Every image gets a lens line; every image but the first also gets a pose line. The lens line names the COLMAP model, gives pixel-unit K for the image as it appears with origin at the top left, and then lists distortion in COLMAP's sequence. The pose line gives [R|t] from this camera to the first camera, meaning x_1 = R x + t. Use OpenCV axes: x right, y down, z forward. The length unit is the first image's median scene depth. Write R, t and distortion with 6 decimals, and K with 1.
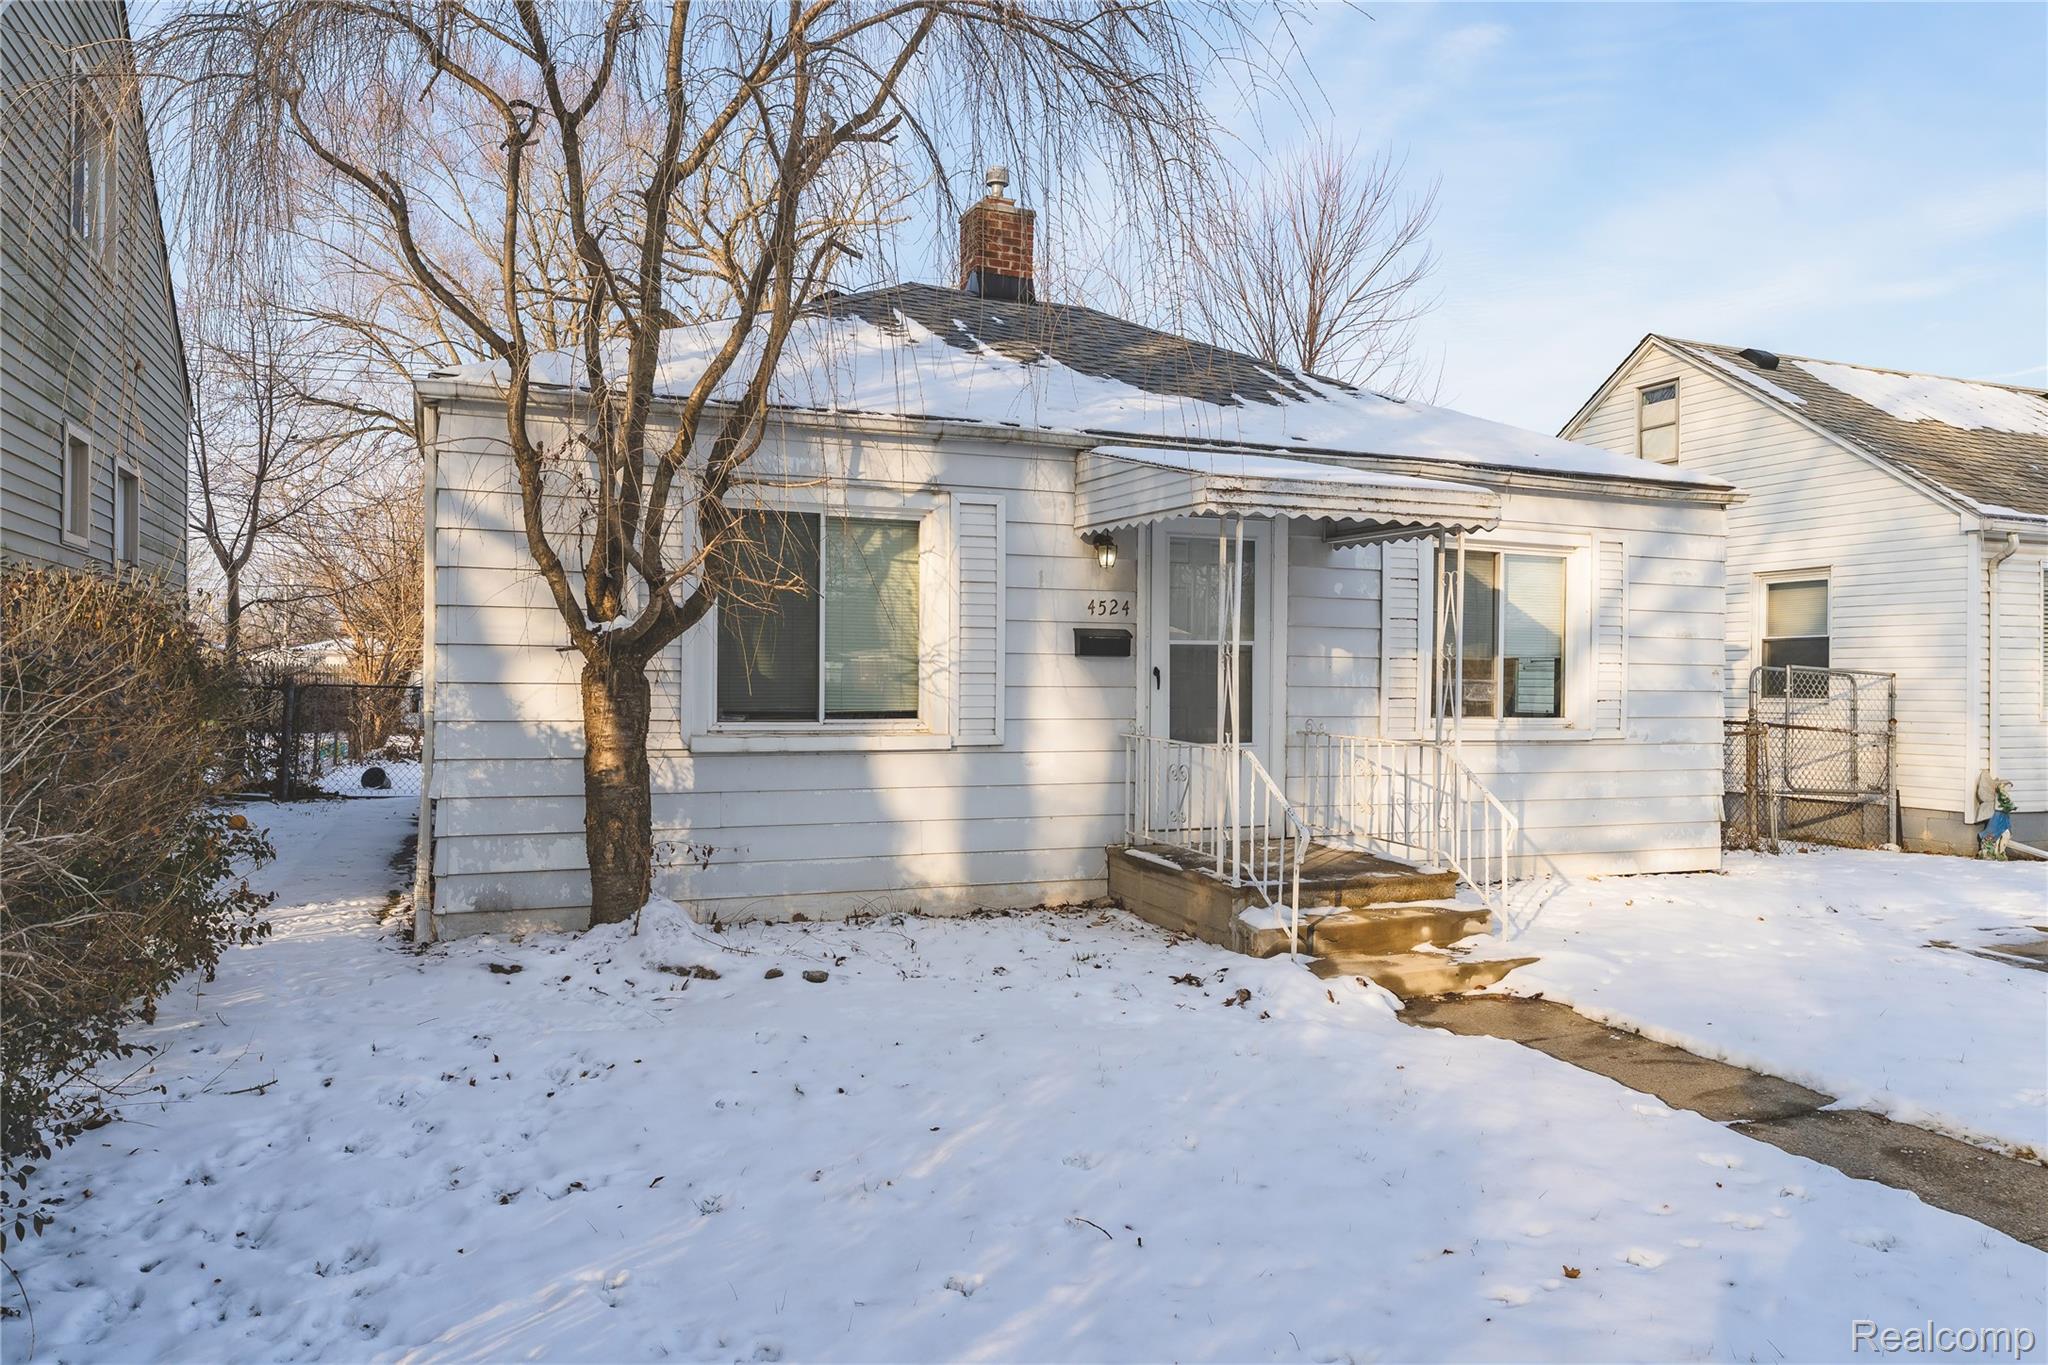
lens RADIAL K [[1347.1, 0, 1024.0], [0, 1347.1, 682.5], [0, 0, 1]] dist [0.002860, 0.000556]
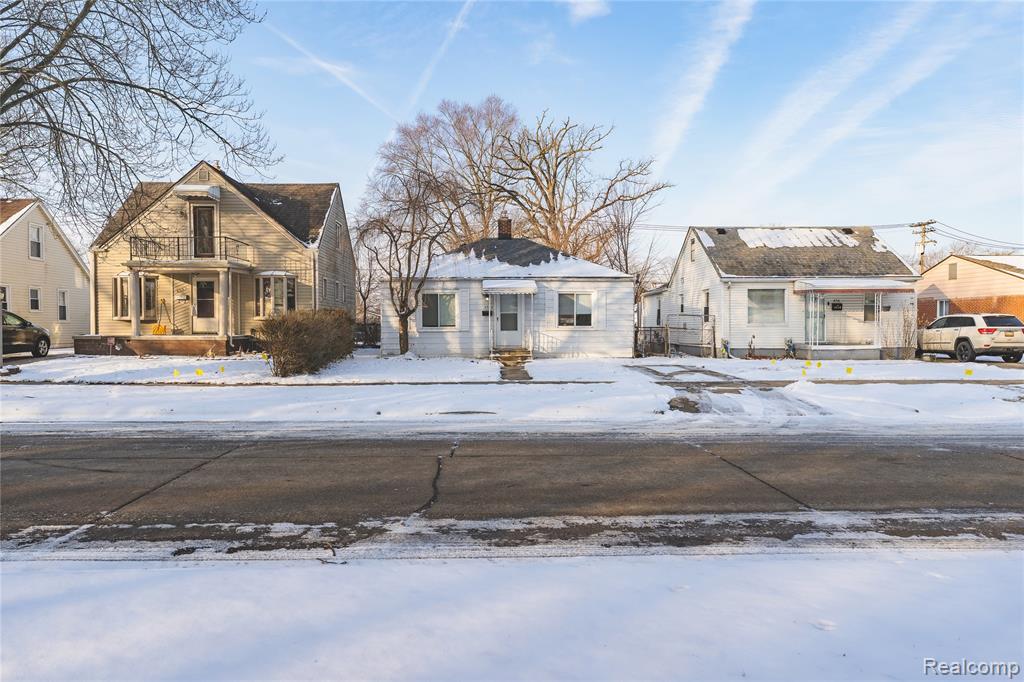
lens RADIAL K [[673.6, 0, 512.0], [0, 673.6, 341.0], [0, 0, 1]] dist [0.002860, 0.000556]
pose [[0.938943, -0.006898, -0.344003, 1.197716], [0.013855, 0.999746, 0.017769, 0.041616], [0.343793, -0.021450, 0.938801, -1.753904]]
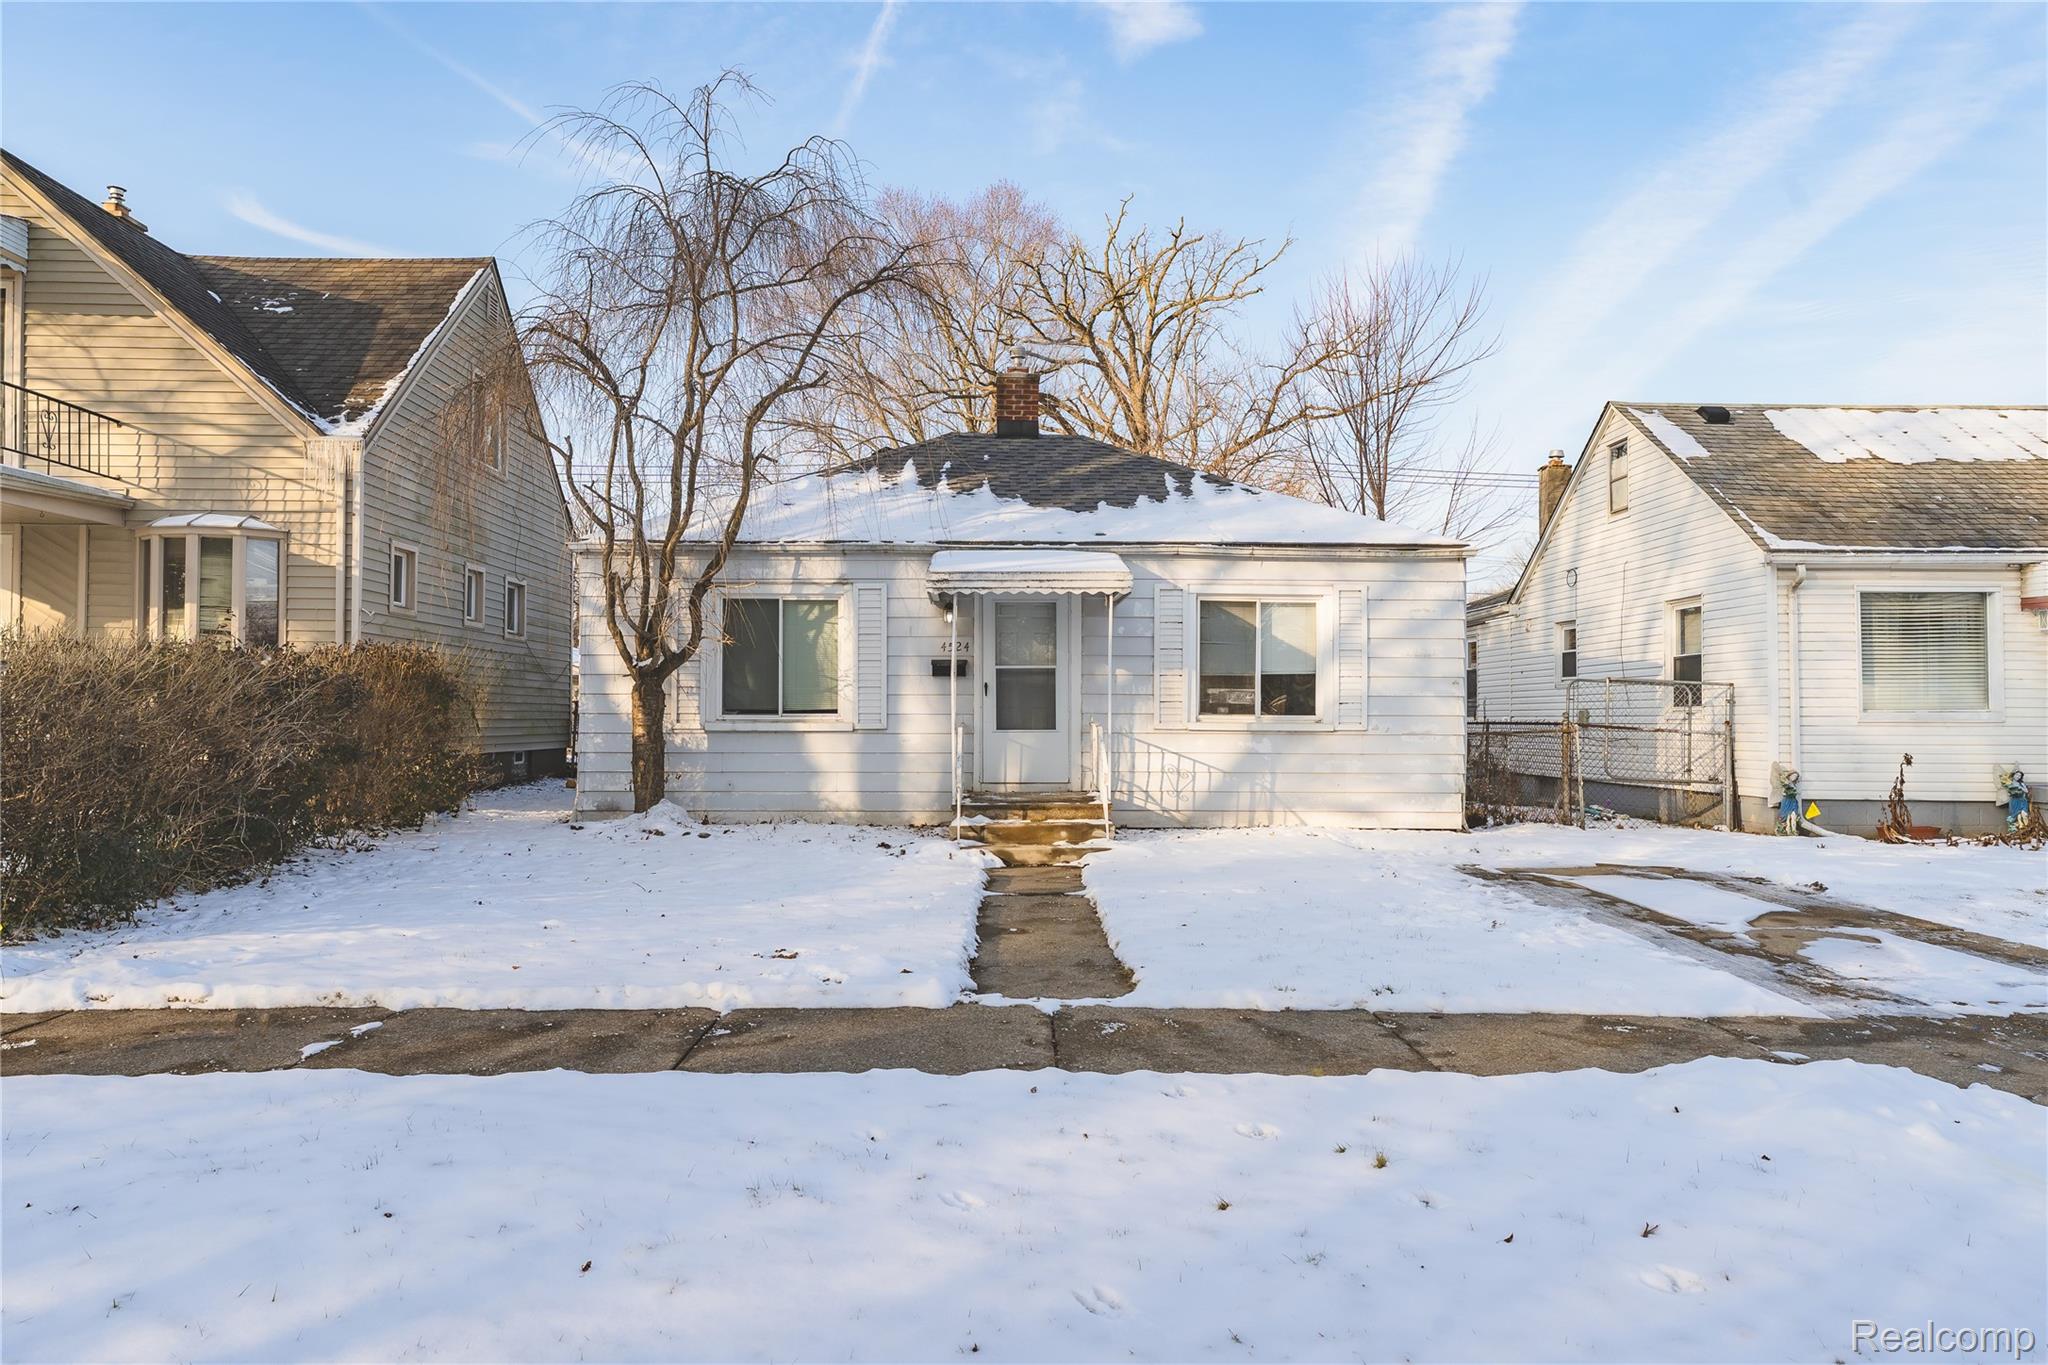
lens RADIAL K [[1362.5, 0, 1024.0], [0, 1362.5, 682.5], [0, 0, 1]] dist [-0.000525, -0.000074]
pose [[0.933819, -0.015984, -0.357390, 0.766346], [0.005220, 0.999504, -0.031062, 0.042029], [0.357709, 0.027141, 0.933439, -0.548343]]
